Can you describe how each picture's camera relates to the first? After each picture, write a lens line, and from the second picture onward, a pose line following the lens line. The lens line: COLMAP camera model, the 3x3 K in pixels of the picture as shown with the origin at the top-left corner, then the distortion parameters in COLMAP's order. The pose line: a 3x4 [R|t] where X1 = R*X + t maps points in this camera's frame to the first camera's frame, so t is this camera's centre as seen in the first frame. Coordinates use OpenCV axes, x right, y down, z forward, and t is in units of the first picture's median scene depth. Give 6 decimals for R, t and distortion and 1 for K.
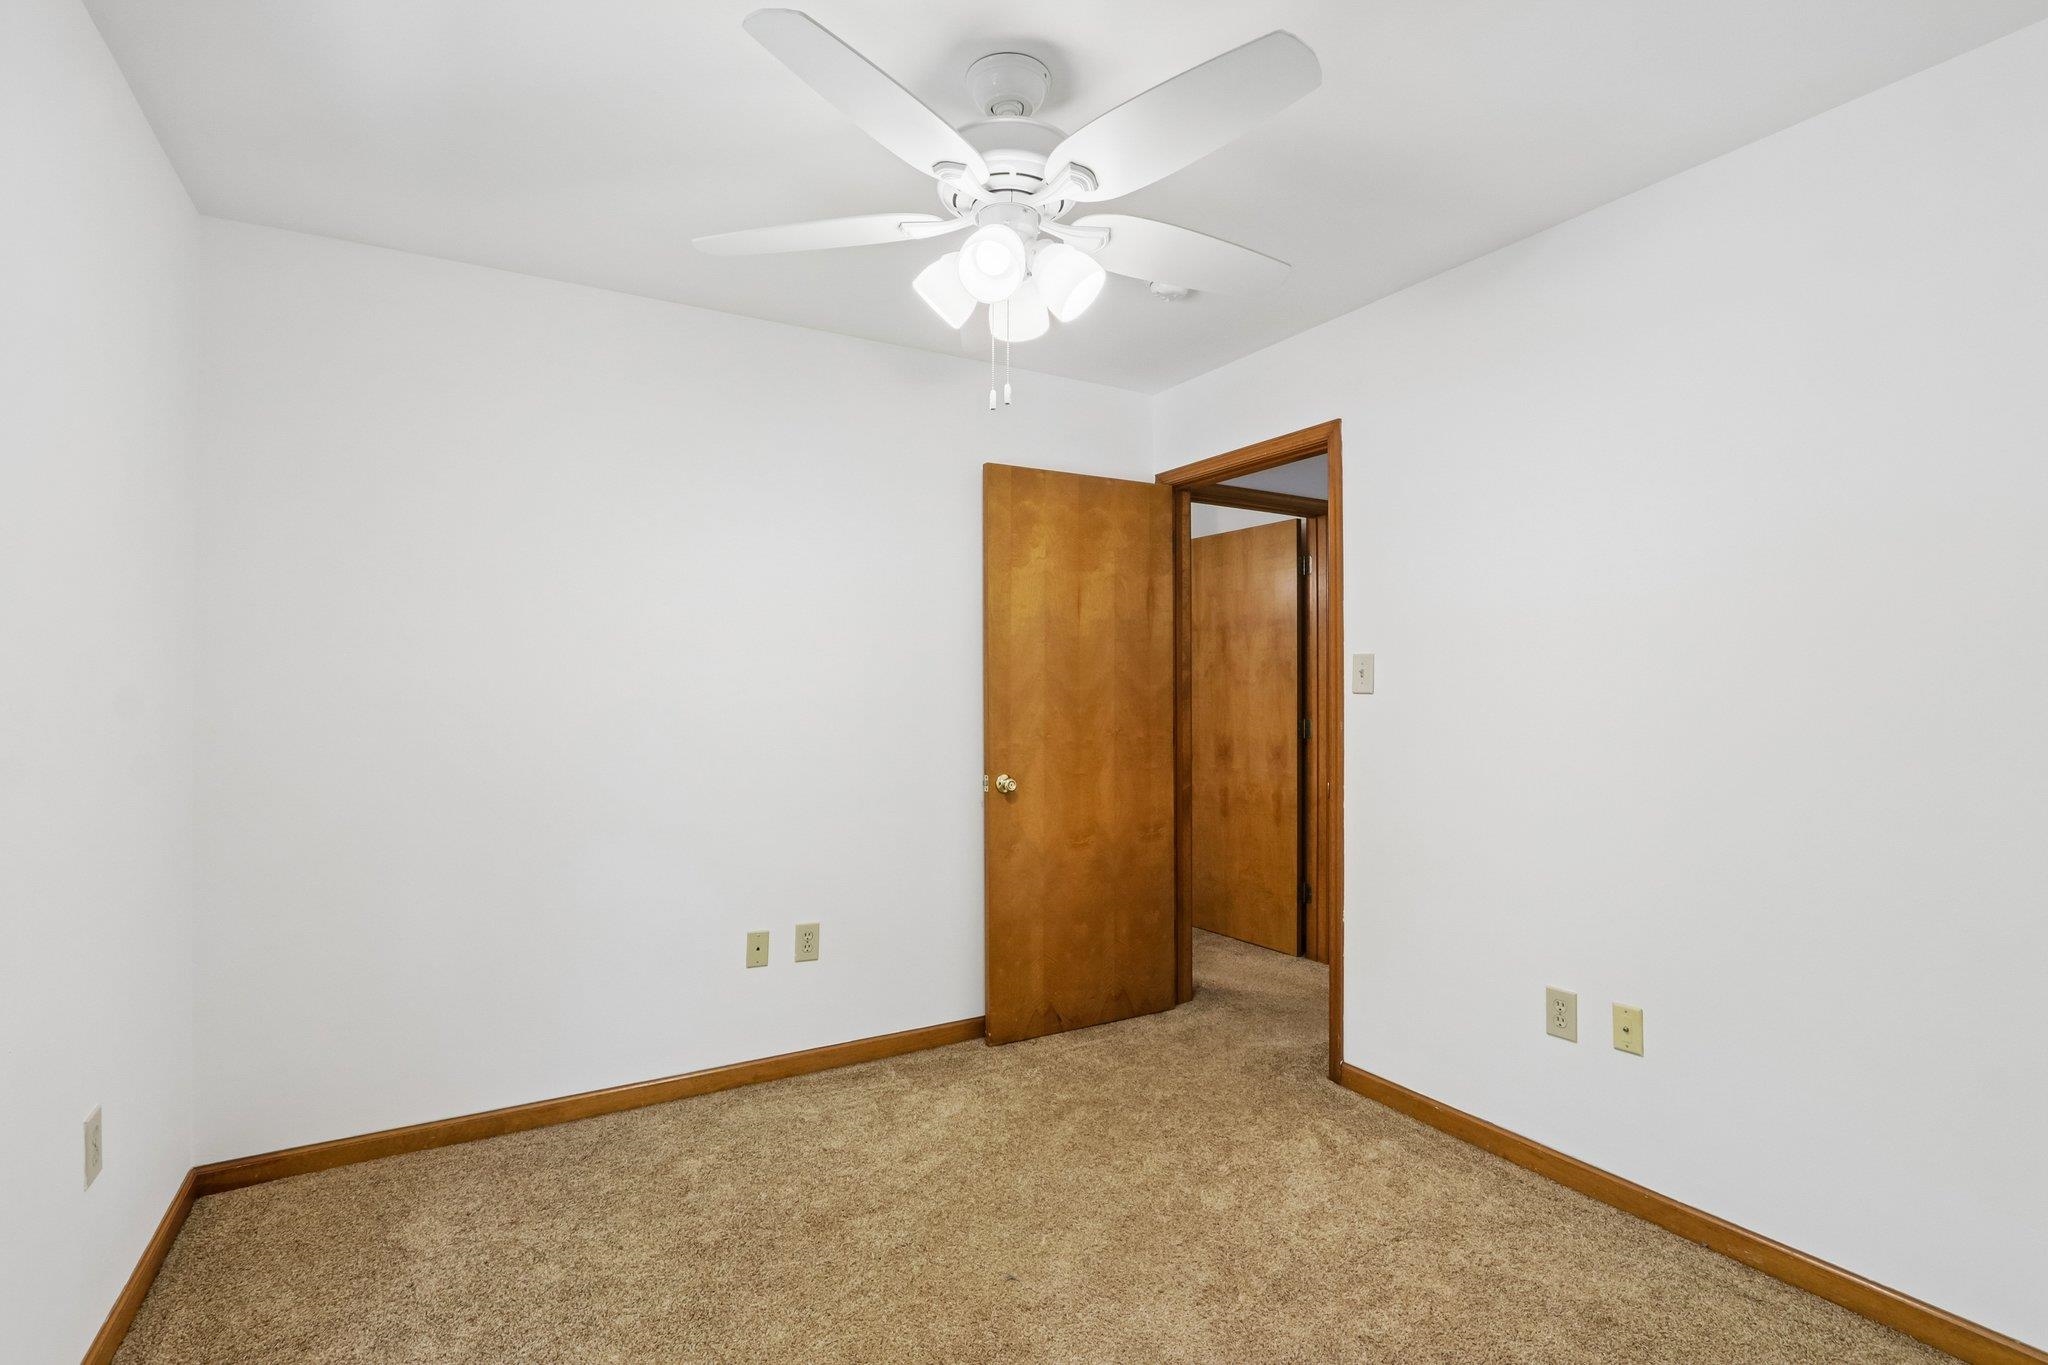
lens RADIAL K [[959.6, 0, 1022.8], [0, 959.6, 686.3], [0, 0, 1]] dist [-0.011609, -0.000038]
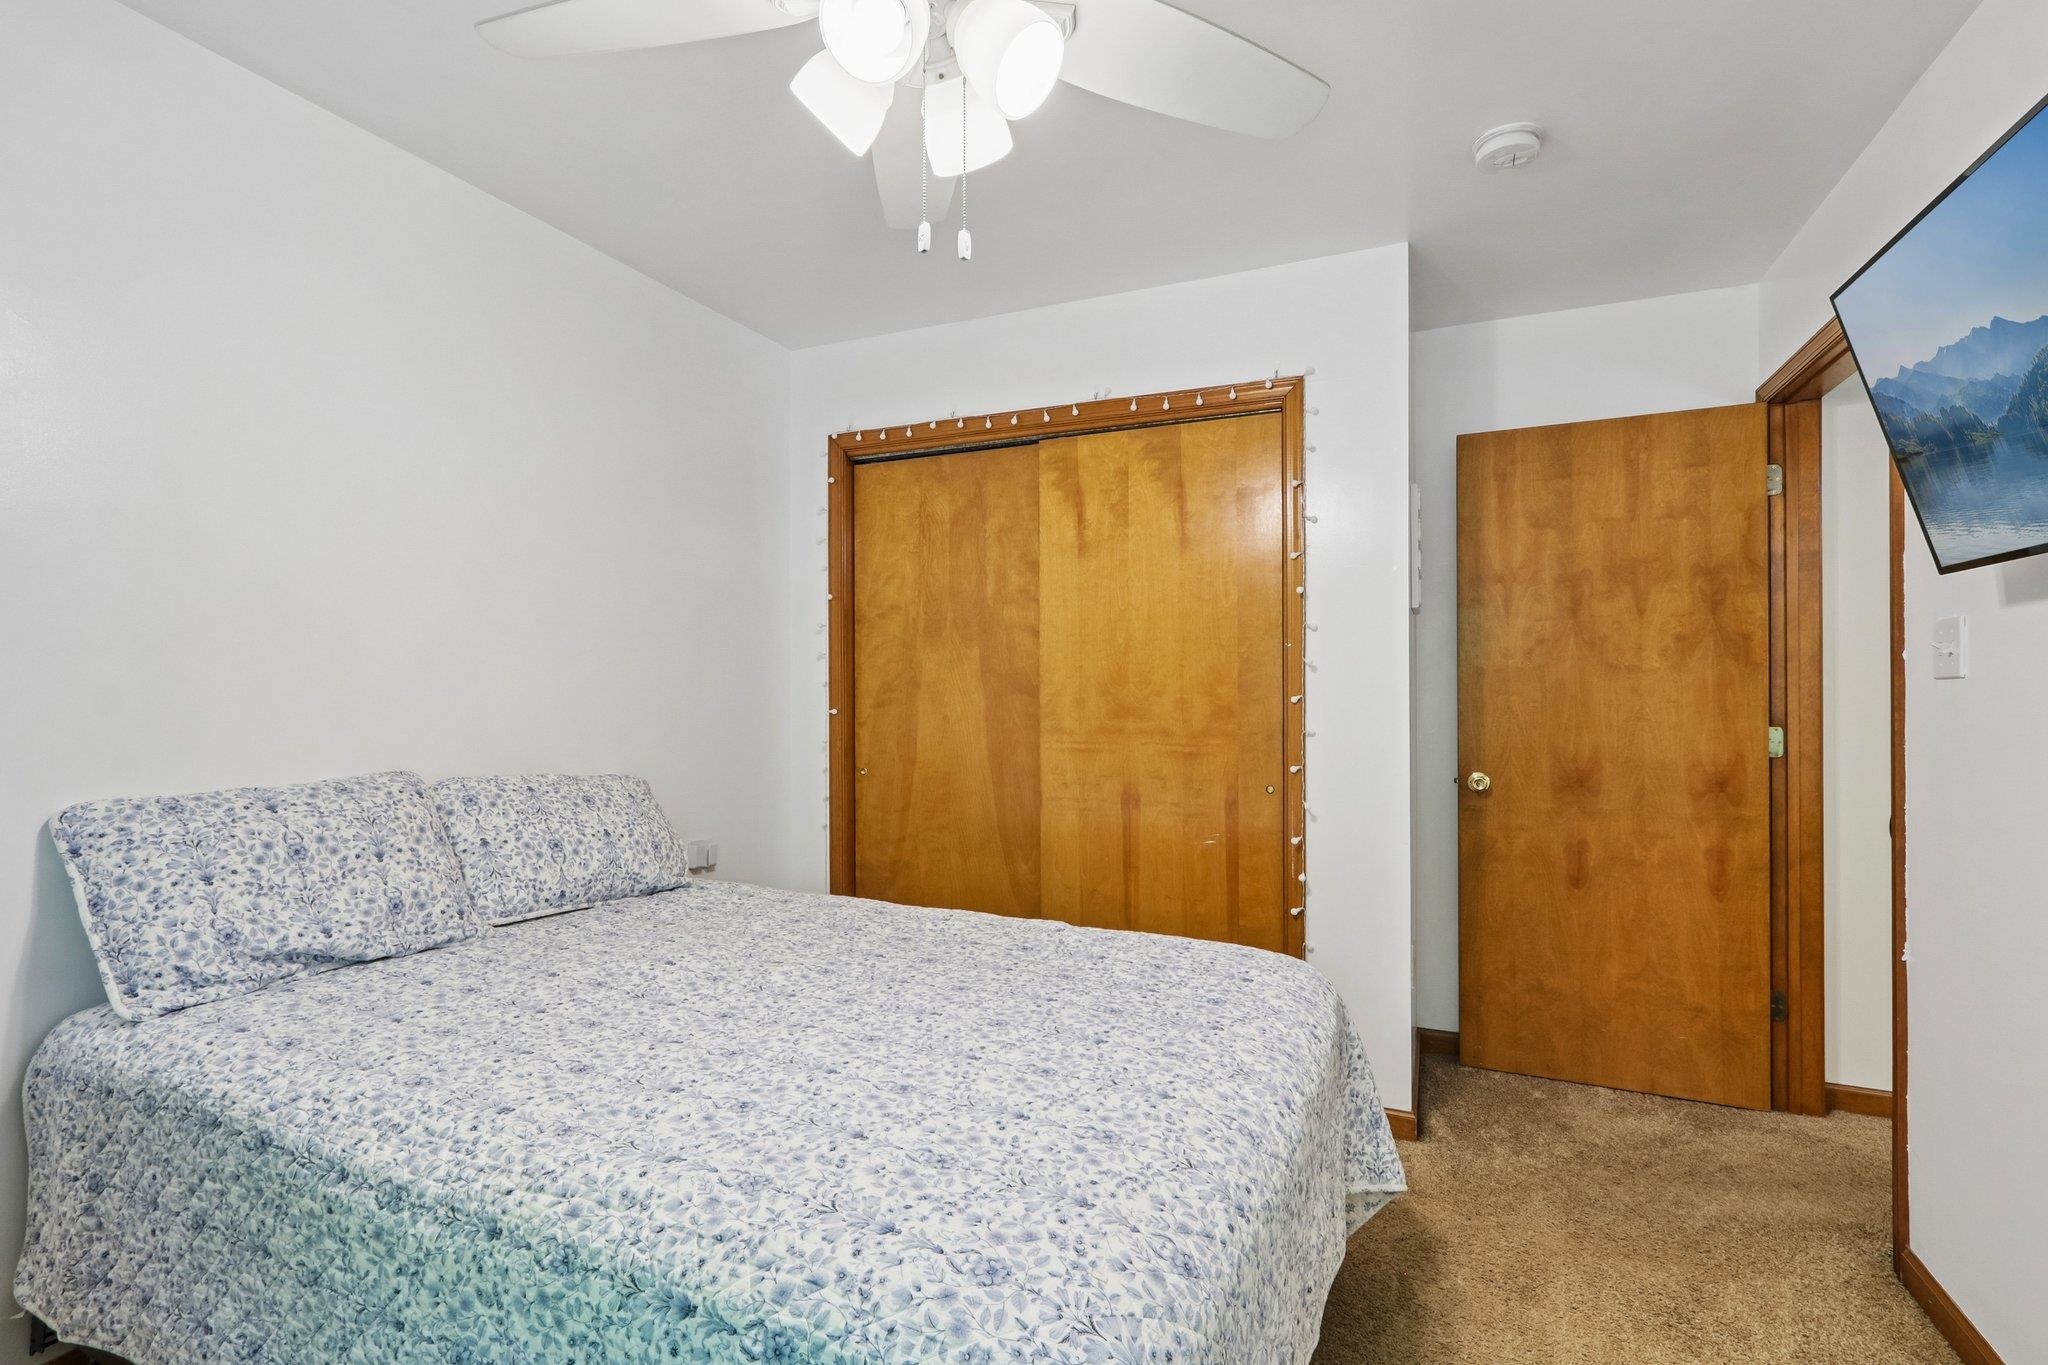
lens RADIAL K [[959.6, 0, 1021.9], [0, 959.6, 686.1], [0, 0, 1]] dist [-0.011609, -0.000038]
pose [[0.829635, 0.002123, 0.558303, -0.427721], [-0.001644, 0.999998, -0.001360, 0.008961], [-0.558304, 0.000210, 0.829636, 0.704880]]
